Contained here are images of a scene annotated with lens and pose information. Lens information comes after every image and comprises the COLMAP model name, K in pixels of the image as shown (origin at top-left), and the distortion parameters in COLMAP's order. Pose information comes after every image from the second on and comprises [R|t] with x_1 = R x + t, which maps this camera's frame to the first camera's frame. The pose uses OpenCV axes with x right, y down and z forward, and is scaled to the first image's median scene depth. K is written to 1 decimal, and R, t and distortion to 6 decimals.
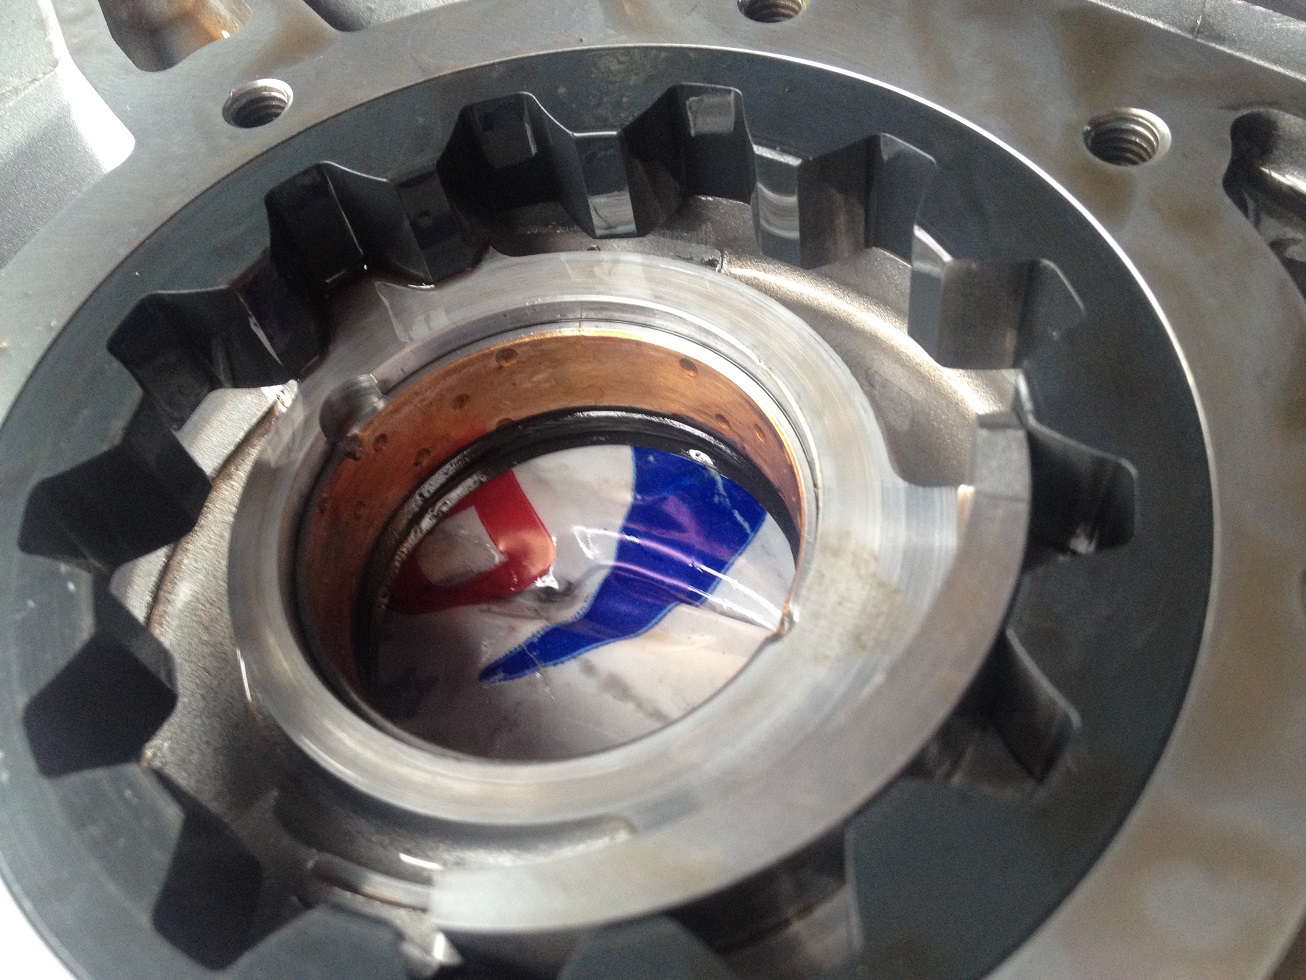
lens RADIAL K [[1297.6, 0, 676.0], [0, 1297.6, 508.8], [0, 0, 1]] dist [0.016912, 0.000000]
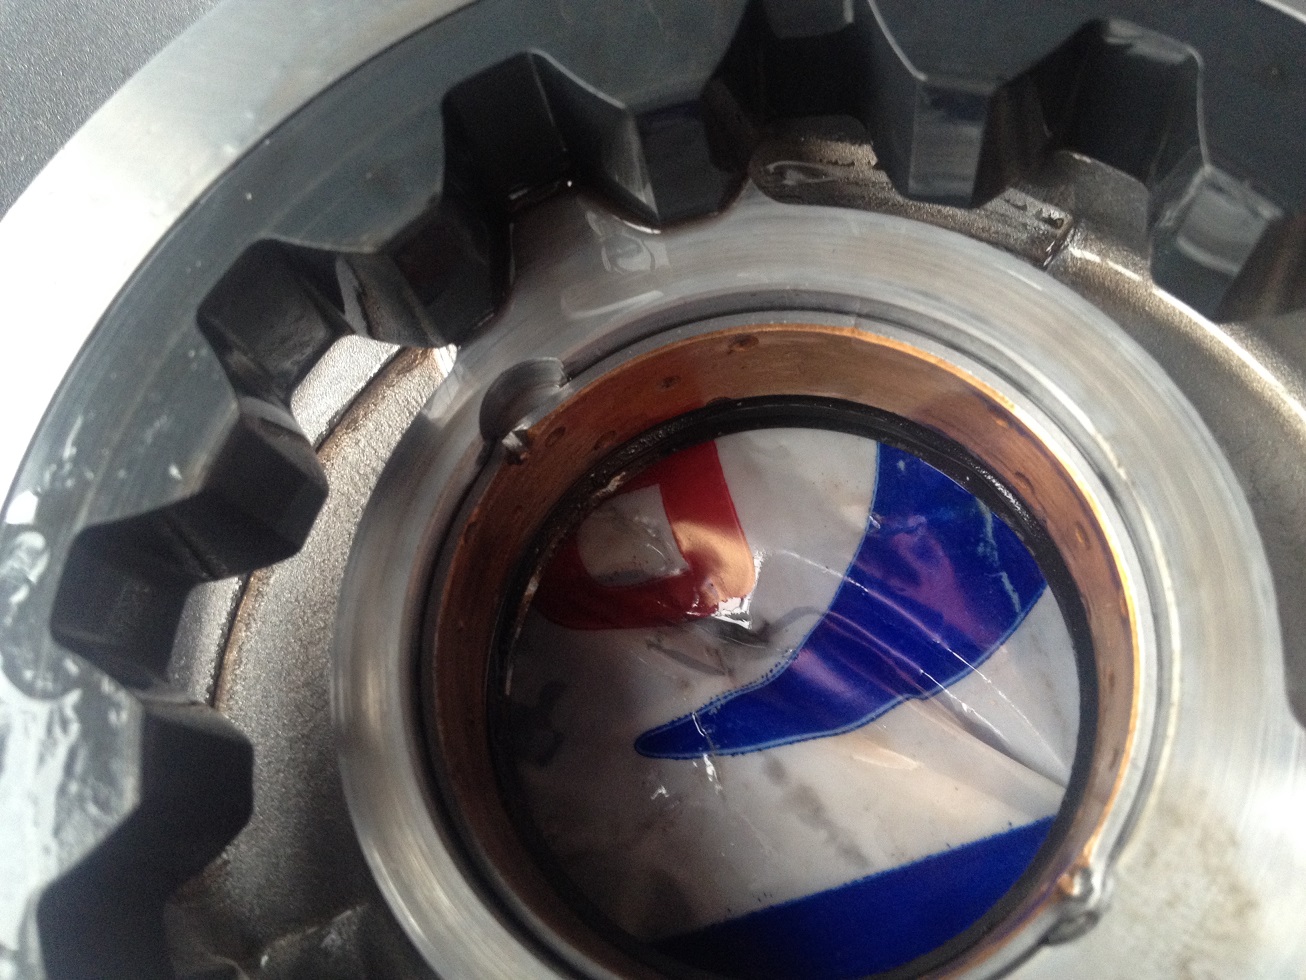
lens RADIAL K [[1297.6, 0, 655.6], [0, 1297.6, 489.4], [0, 0, 1]] dist [0.016912, 0.000000]
pose [[0.978010, 0.194451, -0.075398, -0.108031], [-0.165812, 0.944252, 0.284421, -0.234236], [0.126501, -0.265664, 0.955730, 0.292457]]
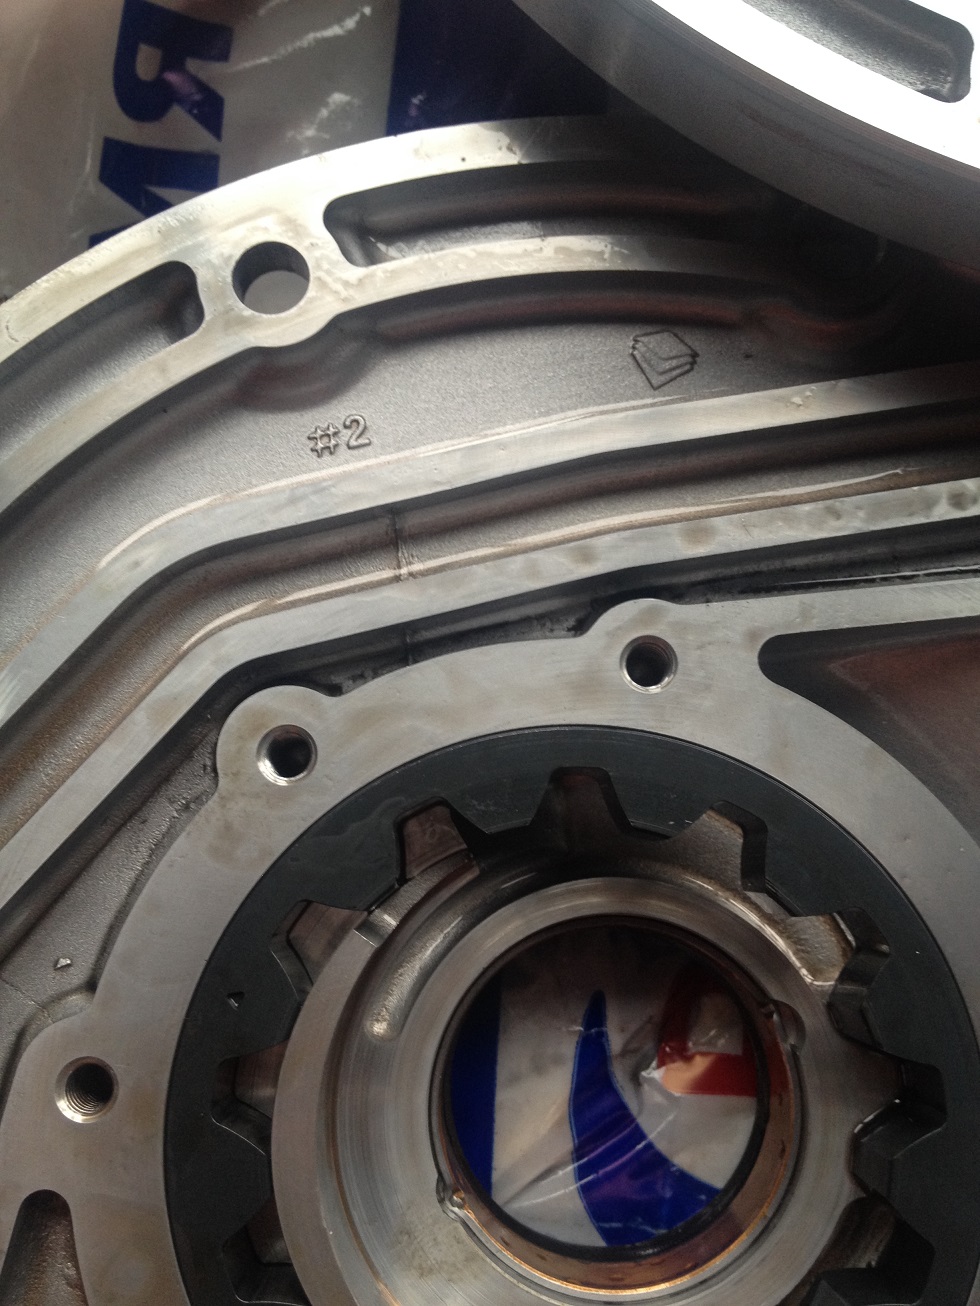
lens RADIAL K [[1297.6, 0, 488.7], [0, 1297.6, 648.7], [0, 0, 1]] dist [0.016912, 0.000000]
pose [[-0.526420, 0.850185, -0.008261, -0.390936], [-0.676518, -0.412963, 0.609742, -0.497341], [0.514982, 0.326569, 0.792557, -0.325747]]
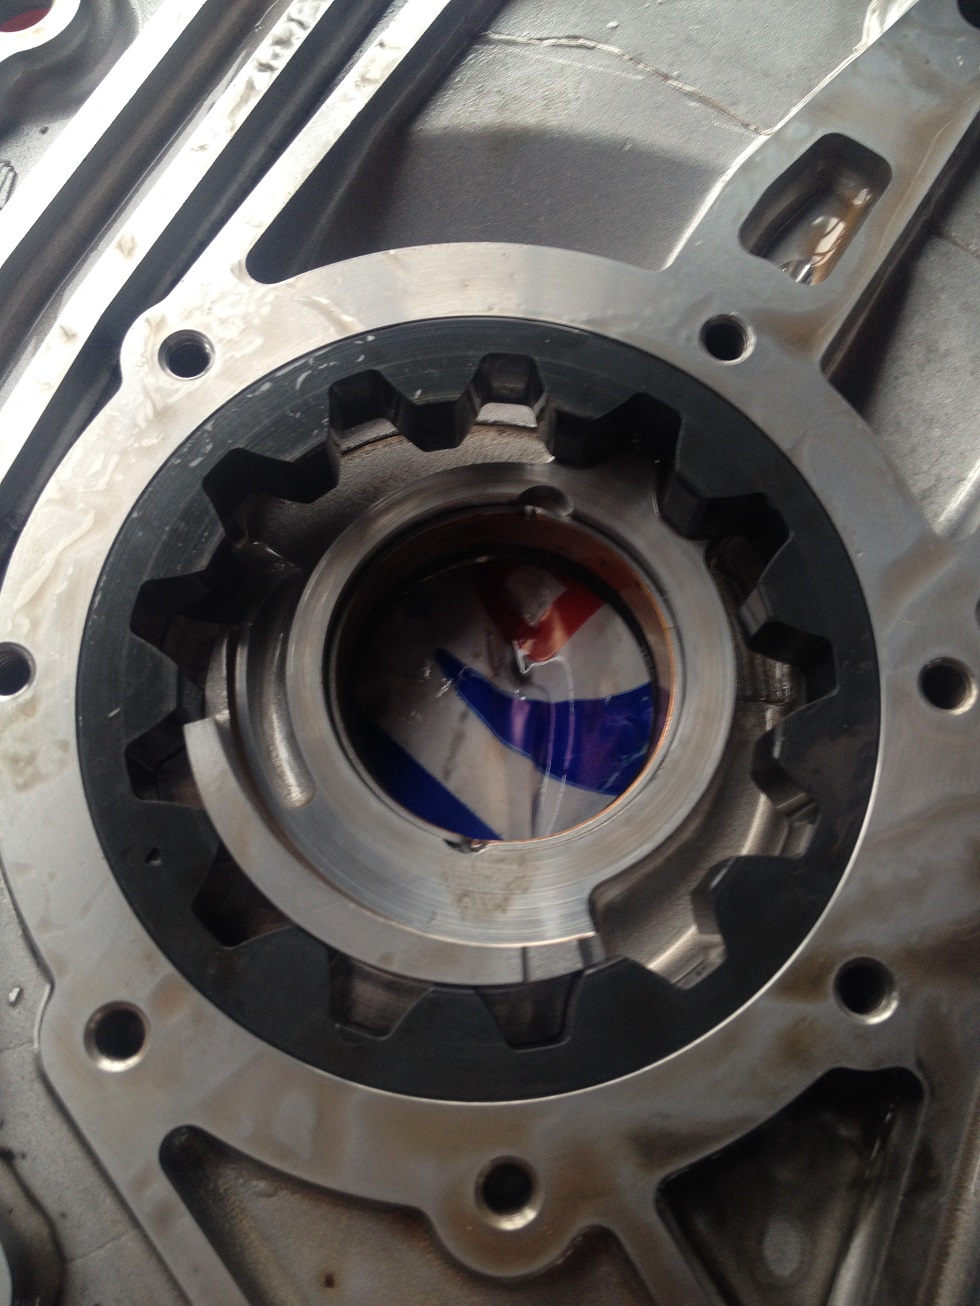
lens RADIAL K [[1297.6, 0, 491.6], [0, 1297.6, 659.9], [0, 0, 1]] dist [0.016912, 0.000000]
pose [[0.322370, 0.938462, -0.123958, 0.063589], [-0.815429, 0.341813, 0.467162, -0.598813], [0.480784, -0.049520, 0.875440, -0.265128]]
